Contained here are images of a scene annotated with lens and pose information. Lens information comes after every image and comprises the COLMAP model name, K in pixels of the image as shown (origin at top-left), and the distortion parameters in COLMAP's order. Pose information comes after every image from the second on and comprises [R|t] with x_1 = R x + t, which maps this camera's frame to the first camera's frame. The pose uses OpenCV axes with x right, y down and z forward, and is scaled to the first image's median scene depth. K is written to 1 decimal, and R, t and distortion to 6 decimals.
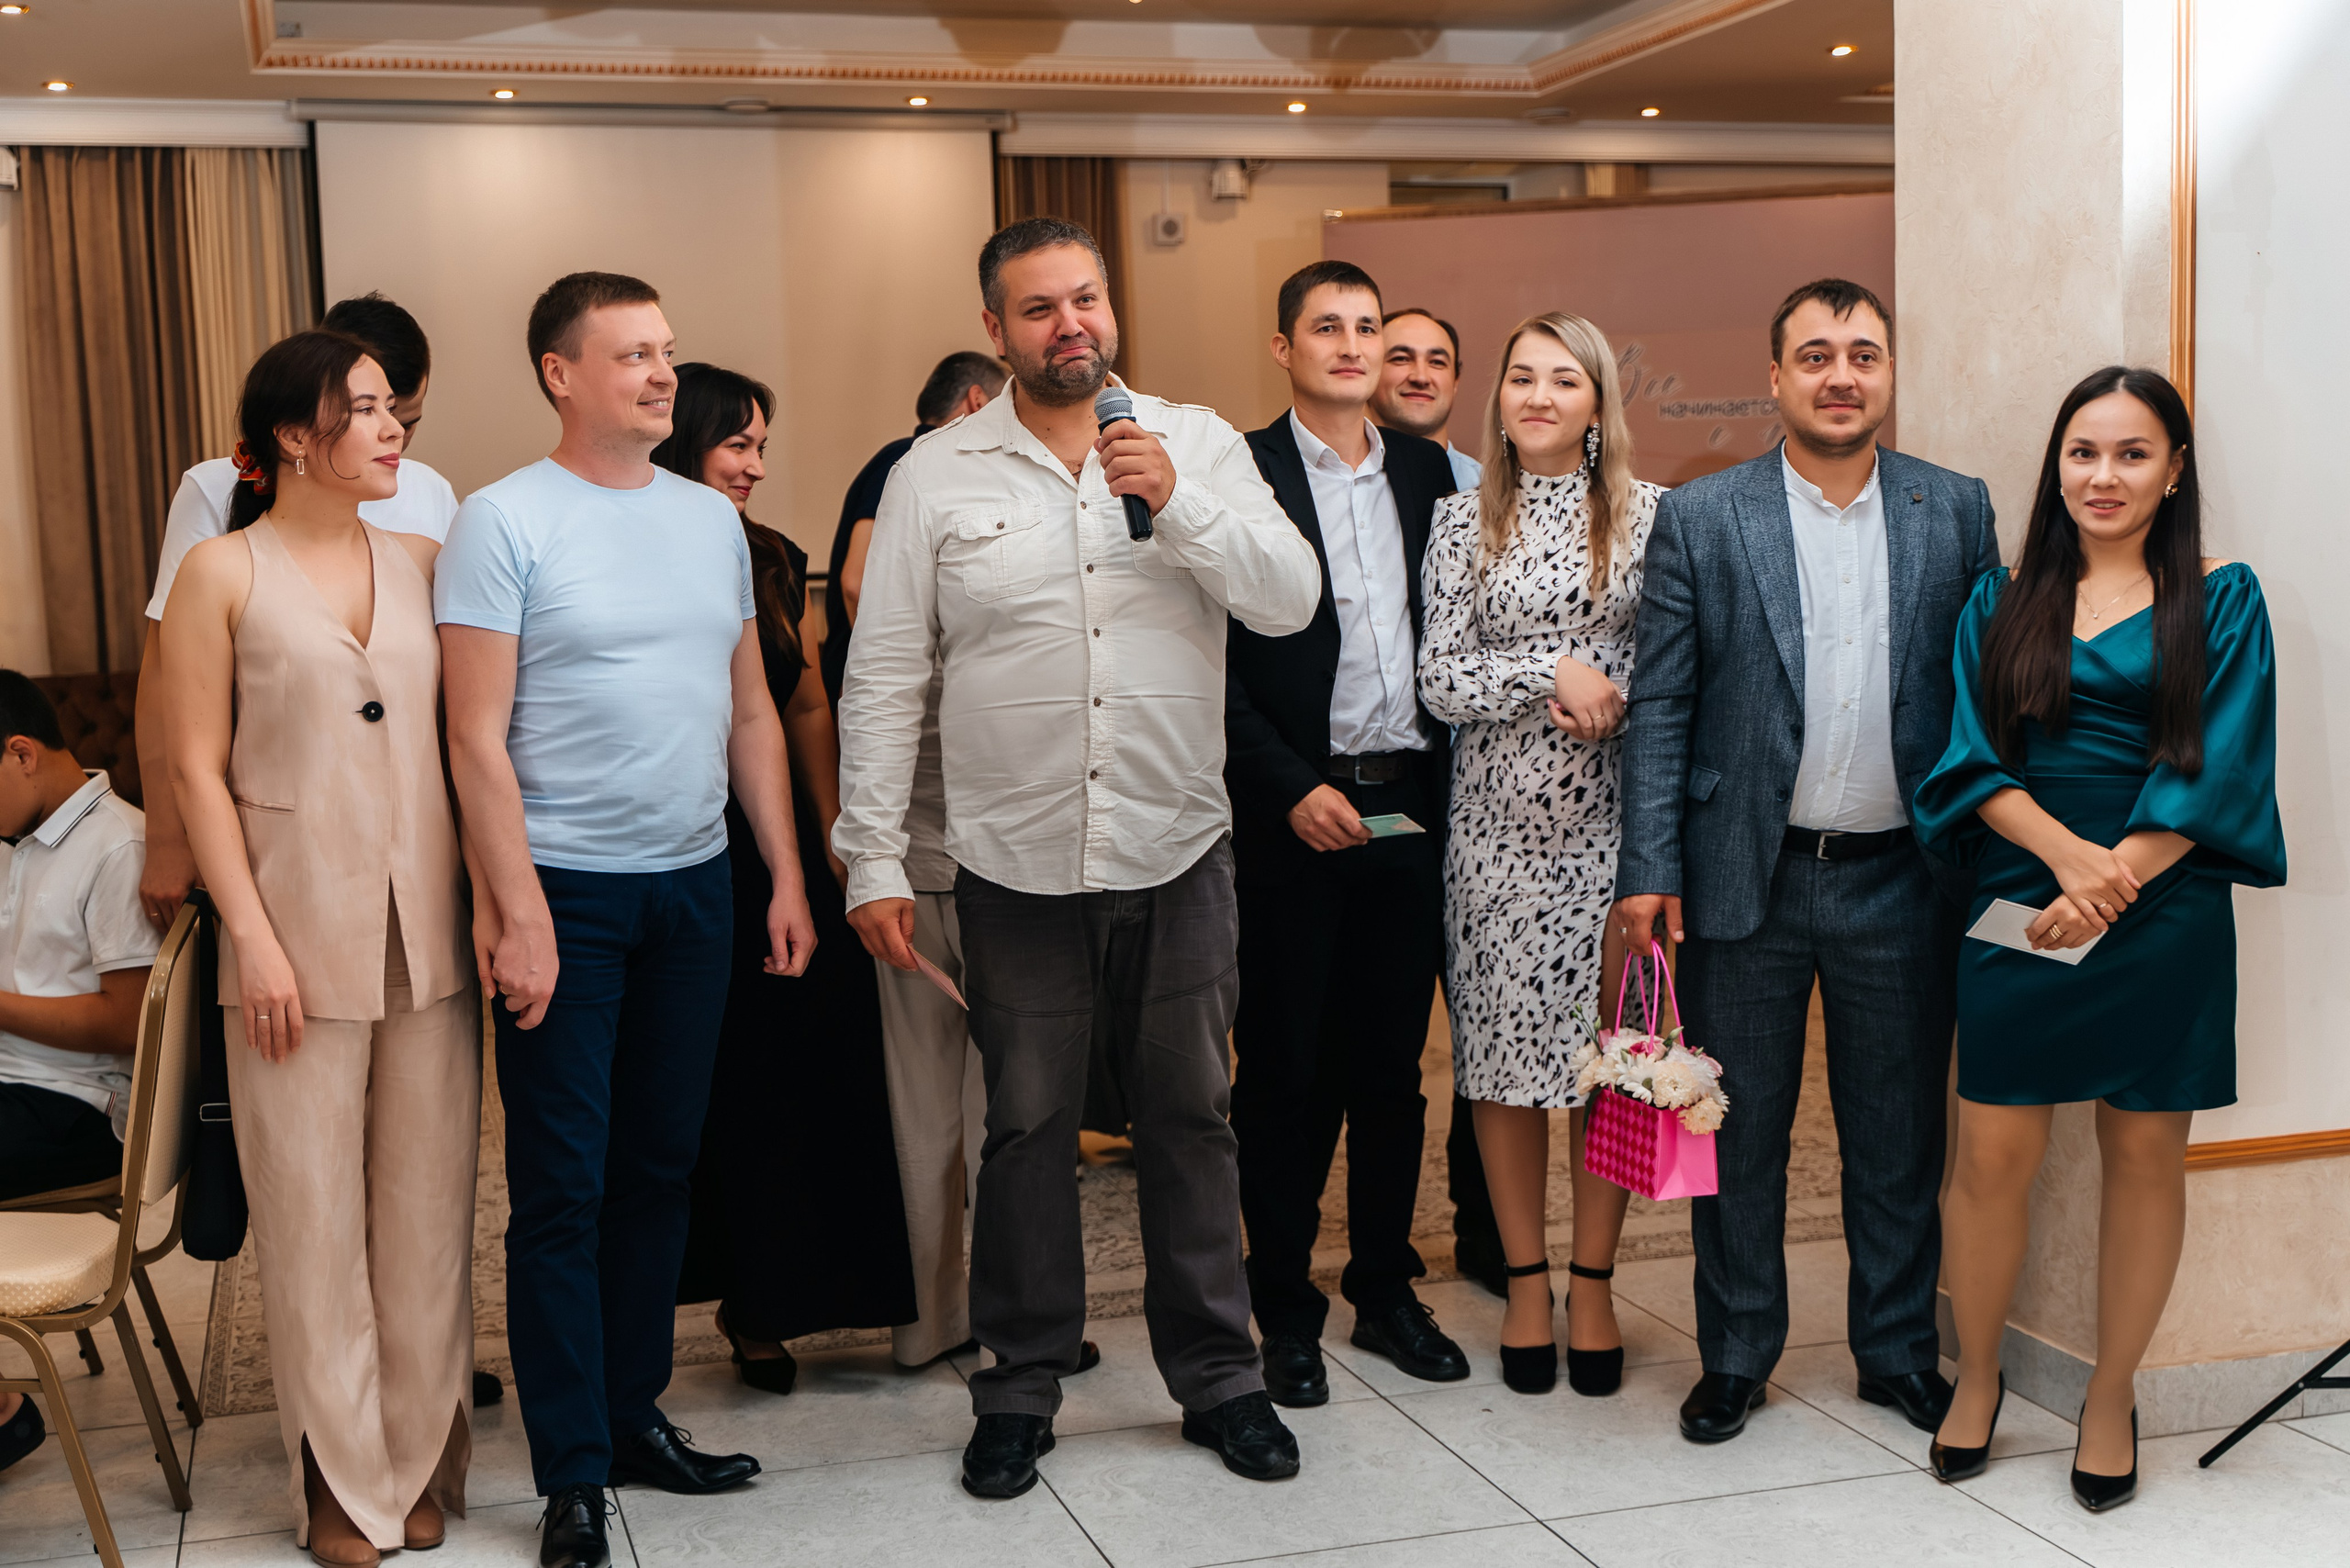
lens RADIAL K [[2800.0, 0, 1175.0], [0, 2800.0, 784.0], [0, 0, 1]] dist [0.008433, -0.009984]
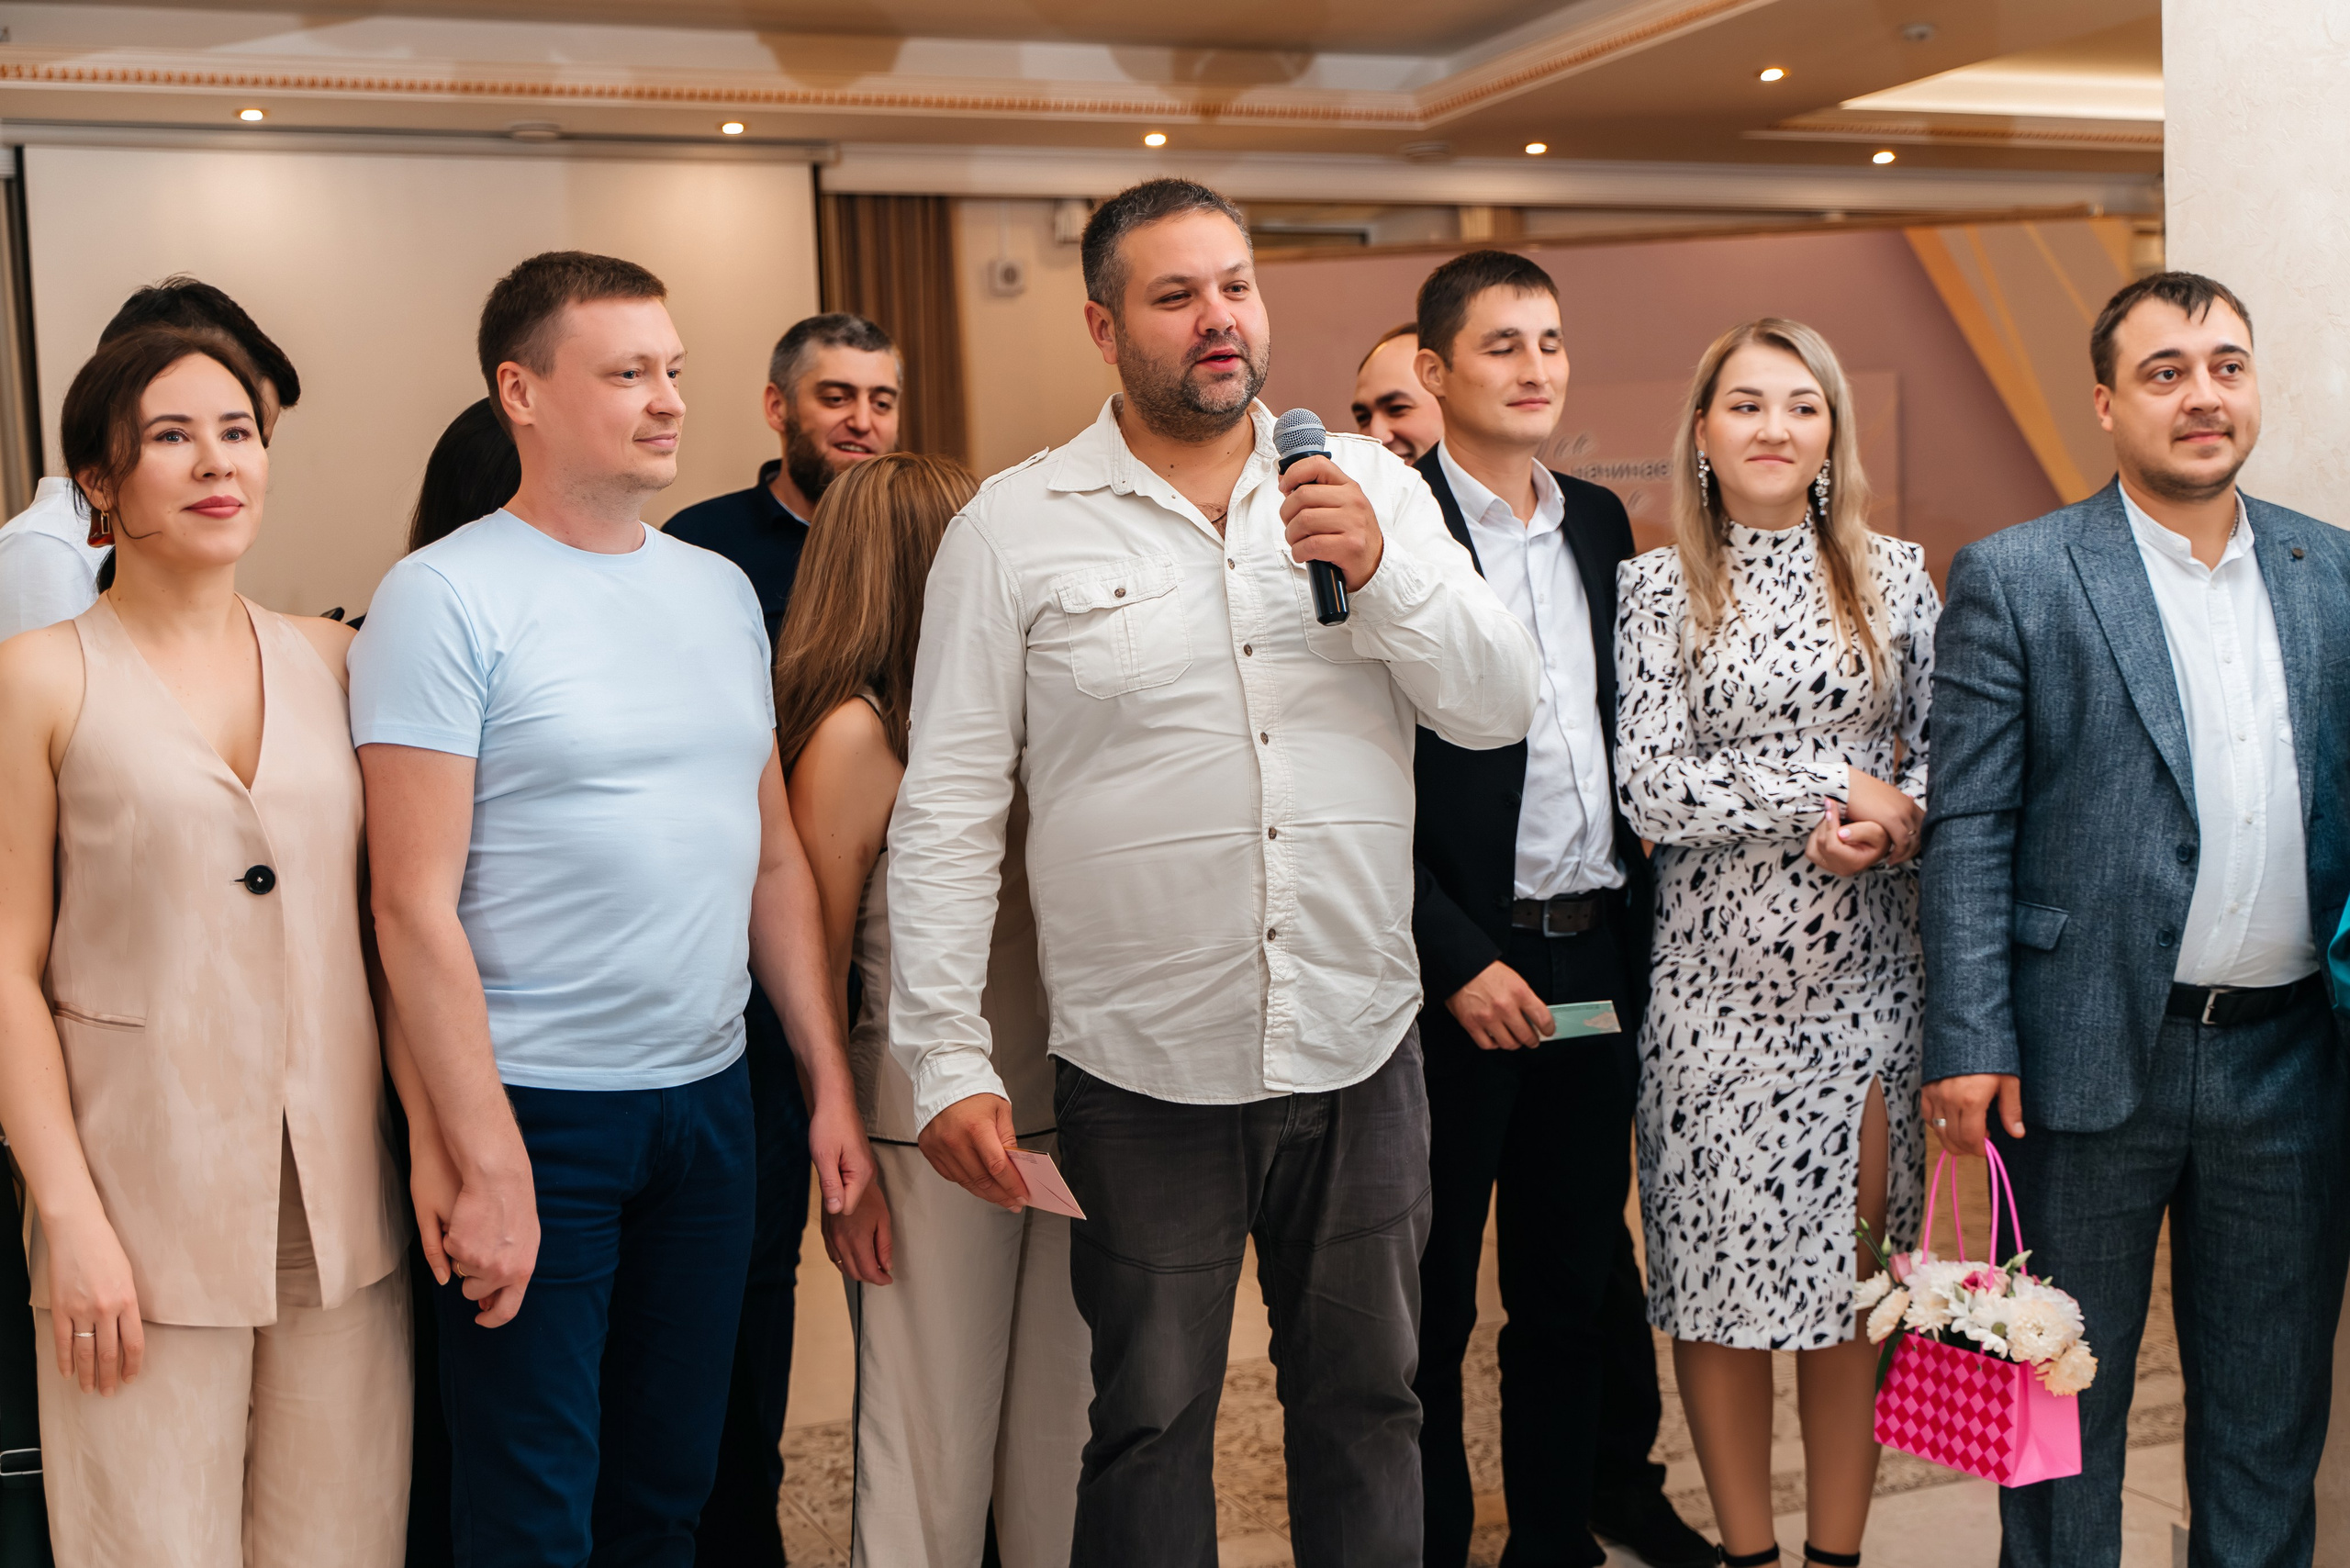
lens RADIAL K [[2930.4, 0, 1175.0], [0, 2930.4, 784.0], [0, 0, 1]] dist [0.014042, 0.010224]
pose [[0.995643, -0.015873, 0.091887, -0.106342], [0.018930, 0.999293, -0.032493, -0.016198], [-0.091306, 0.034091, 0.995239, 0.208451]]
